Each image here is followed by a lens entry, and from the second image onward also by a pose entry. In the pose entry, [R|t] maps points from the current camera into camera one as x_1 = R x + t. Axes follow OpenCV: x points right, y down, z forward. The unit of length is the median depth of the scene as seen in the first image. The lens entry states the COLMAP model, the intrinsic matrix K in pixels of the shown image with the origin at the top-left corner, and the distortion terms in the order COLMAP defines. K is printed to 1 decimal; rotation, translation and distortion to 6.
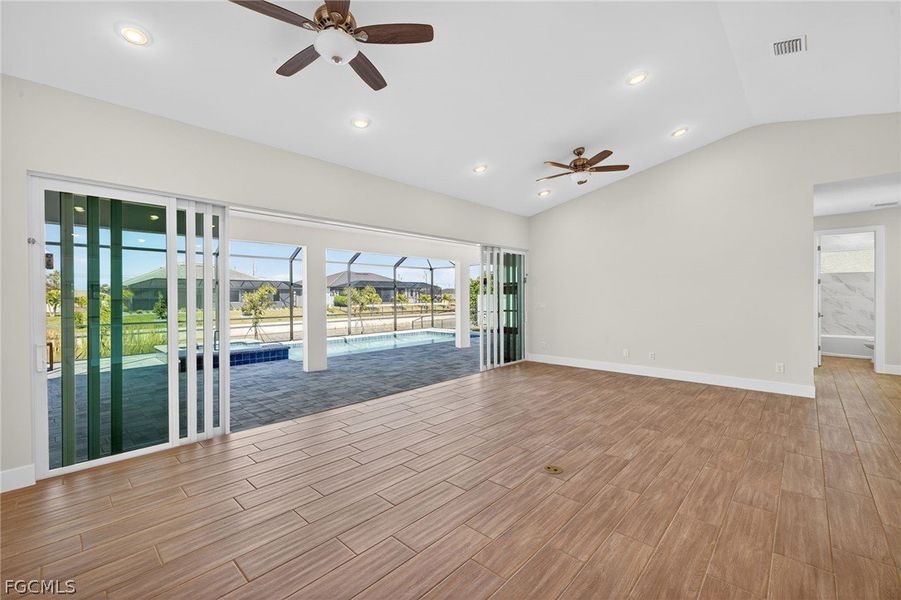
lens RADIAL K [[376.9, 0, 451.5], [0, 376.9, 299.8], [0, 0, 1]] dist [0.002780, -0.001552]
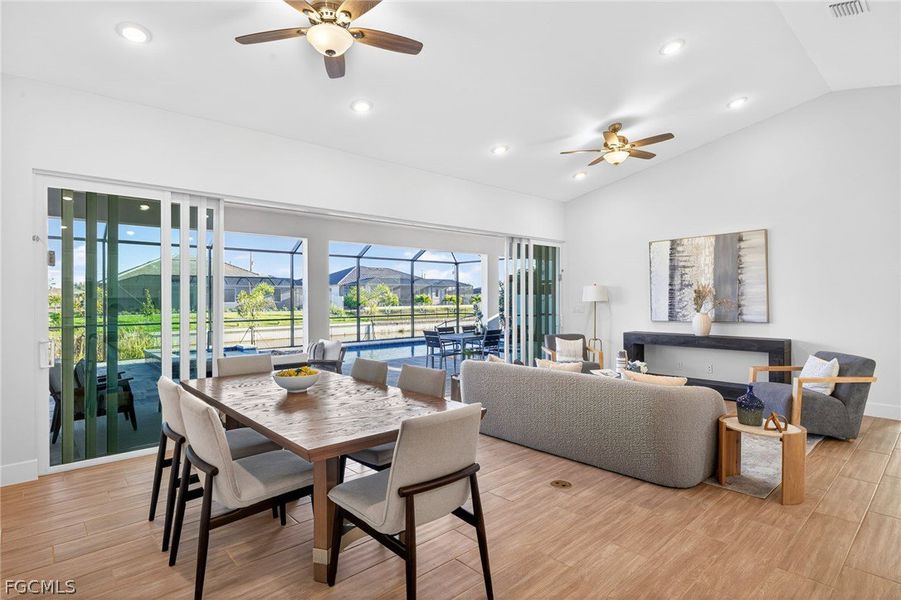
lens RADIAL K [[466.2, 0, 451.9], [0, 466.2, 299.0], [0, 0, 1]] dist [-0.007335, 0.002724]
pose [[0.997024, 0.004552, -0.076953, 0.074773], [-0.004932, 0.999977, -0.004748, 0.006137], [0.076929, 0.005114, 0.997023, -0.122120]]
